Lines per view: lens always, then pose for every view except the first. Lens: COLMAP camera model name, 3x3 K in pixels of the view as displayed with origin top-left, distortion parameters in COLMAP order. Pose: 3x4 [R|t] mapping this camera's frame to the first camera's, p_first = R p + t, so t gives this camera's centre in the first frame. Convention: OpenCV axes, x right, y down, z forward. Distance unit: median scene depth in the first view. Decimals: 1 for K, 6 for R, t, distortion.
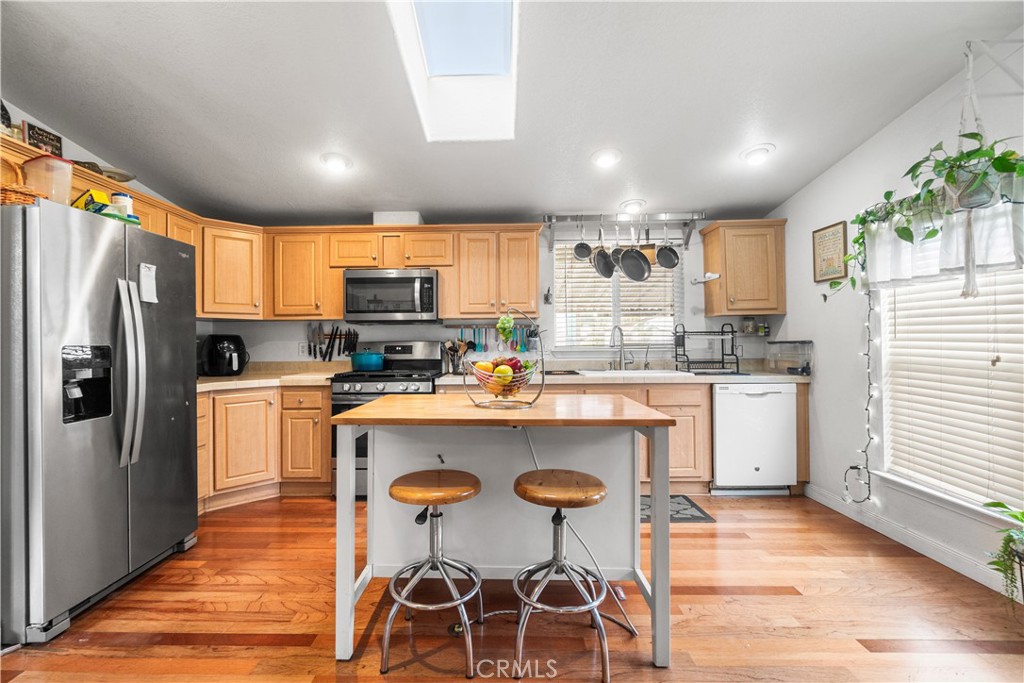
lens RADIAL K [[459.8, 0, 510.8], [0, 459.8, 338.4], [0, 0, 1]] dist [-0.002167, -0.000483]
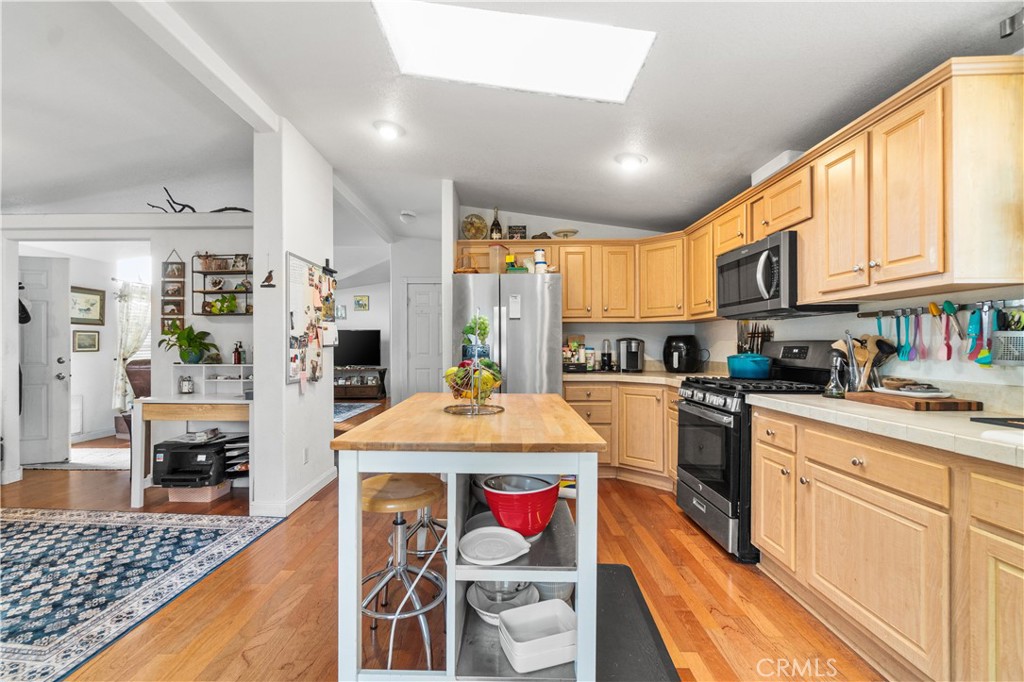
lens RADIAL K [[459.8, 0, 477.6], [0, 459.8, 344.6], [0, 0, 1]] dist [-0.002167, -0.000483]
pose [[-0.049165, 0.005626, -0.998775, 0.506280], [0.012604, 0.999908, 0.005012, 0.002549], [0.998711, -0.012342, -0.049232, 0.579431]]
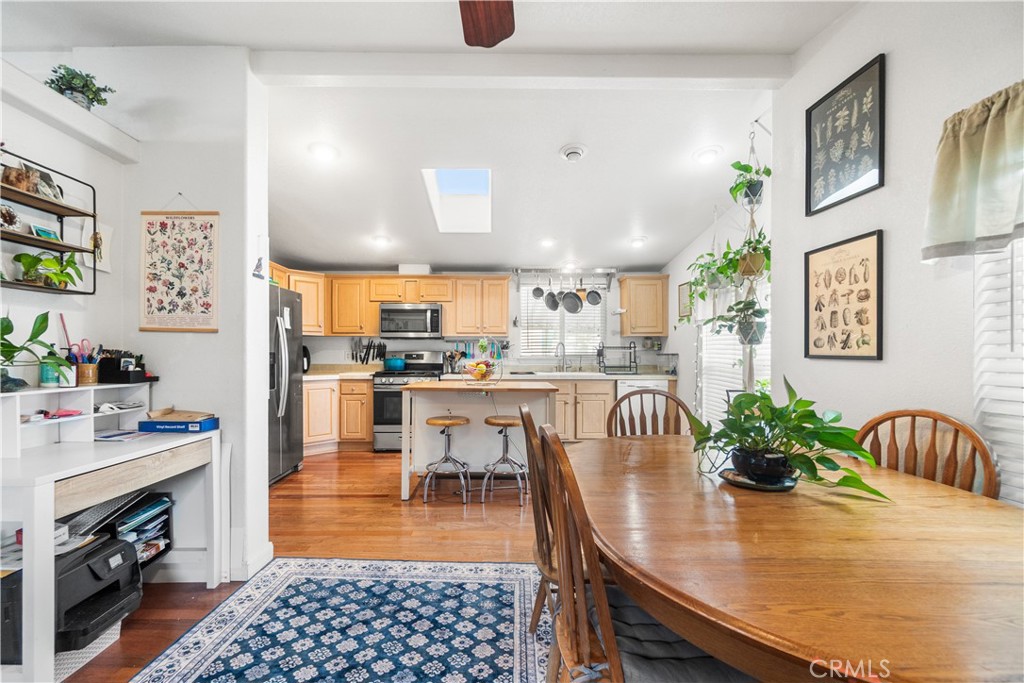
lens RADIAL K [[459.8, 0, 511.1], [0, 459.8, 352.0], [0, 0, 1]] dist [-0.002167, -0.000483]
pose [[0.999619, 0.010534, 0.025495, 0.031217], [-0.010745, 0.999909, 0.008137, -0.006311], [-0.025407, -0.008408, 0.999642, -0.514666]]
